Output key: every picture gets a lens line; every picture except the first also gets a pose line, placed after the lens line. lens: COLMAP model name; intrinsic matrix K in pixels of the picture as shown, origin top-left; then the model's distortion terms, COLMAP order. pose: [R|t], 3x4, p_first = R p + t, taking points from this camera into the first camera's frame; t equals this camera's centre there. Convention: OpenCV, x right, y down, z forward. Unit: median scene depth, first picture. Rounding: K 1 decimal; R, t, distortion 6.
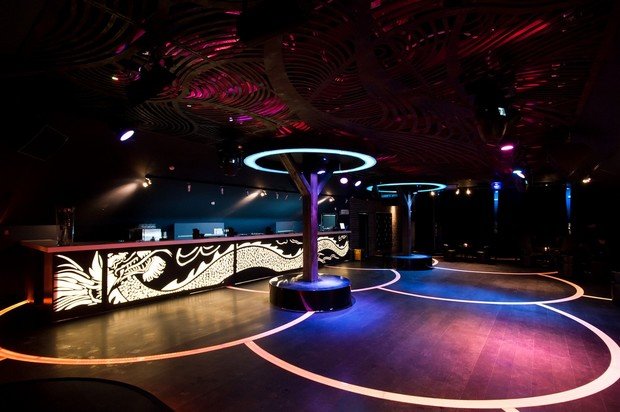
lens RADIAL K [[302.0, 0, 310.0], [0, 302.0, 206.0], [0, 0, 1]] dist [-0.001927, -0.000301]
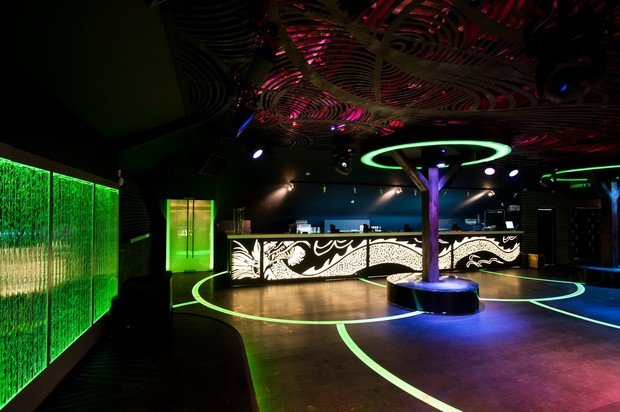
lens RADIAL K [[301.5, 0, 308.7], [0, 301.5, 203.2], [0, 0, 1]] dist [-0.004068, -0.000265]
pose [[0.827595, -0.023646, -0.560828, 0.211282], [0.022299, 0.999709, -0.009244, 0.003009], [0.560883, -0.004856, 0.827881, 0.001135]]
